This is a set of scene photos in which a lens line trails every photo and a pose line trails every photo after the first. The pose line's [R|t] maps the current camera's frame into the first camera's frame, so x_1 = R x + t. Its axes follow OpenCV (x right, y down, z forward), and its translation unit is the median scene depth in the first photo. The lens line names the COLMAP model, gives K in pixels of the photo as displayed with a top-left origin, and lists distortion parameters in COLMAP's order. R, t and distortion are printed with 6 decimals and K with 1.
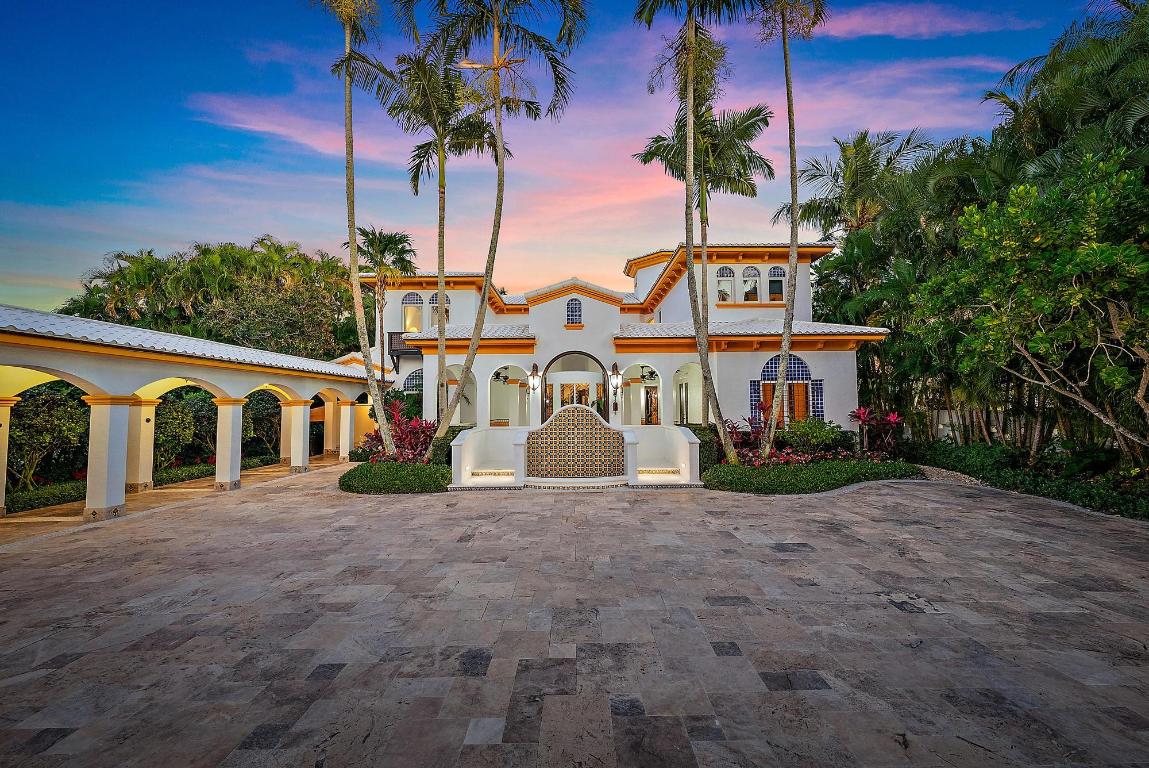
lens RADIAL K [[447.4, 0, 577.2], [0, 447.4, 375.2], [0, 0, 1]] dist [-0.003453, 0.000028]
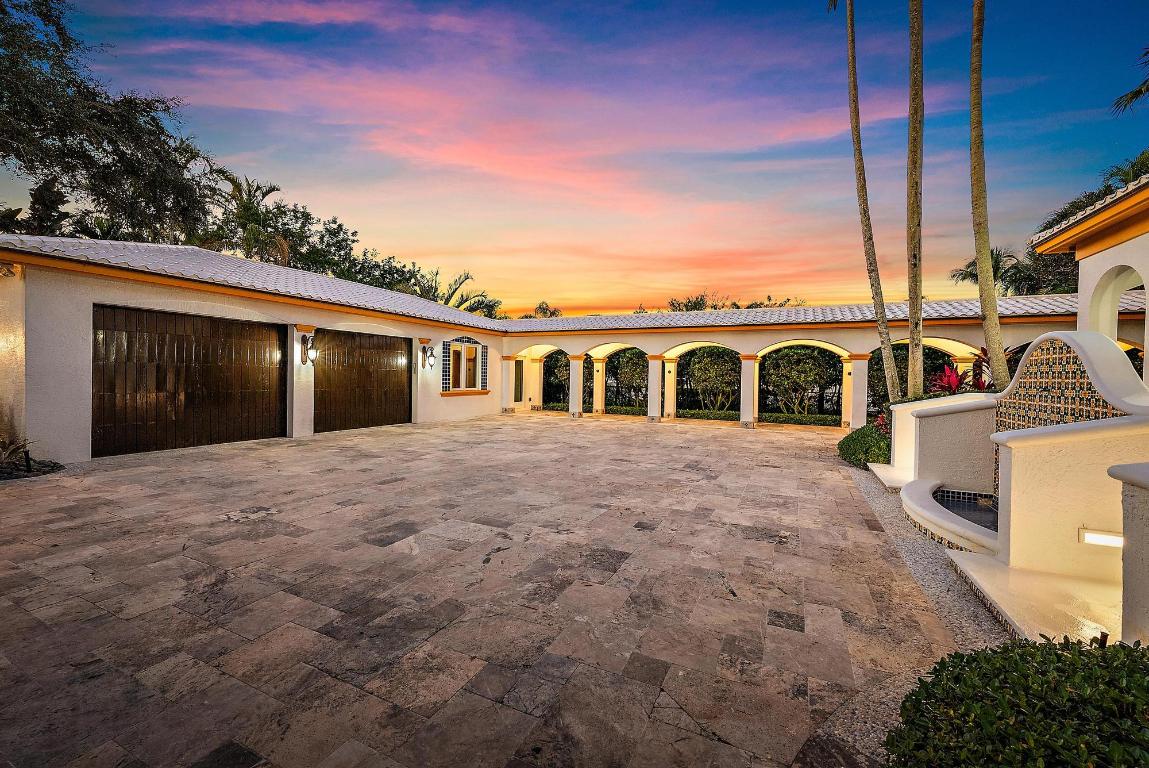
lens RADIAL K [[447.4, 0, 577.5], [0, 447.4, 380.2], [0, 0, 1]] dist [-0.003453, 0.000028]
pose [[-0.432370, 0.004716, -0.901684, 1.037489], [0.053073, 0.998386, -0.020228, 0.189426], [0.900133, -0.056601, -0.431923, 1.657860]]
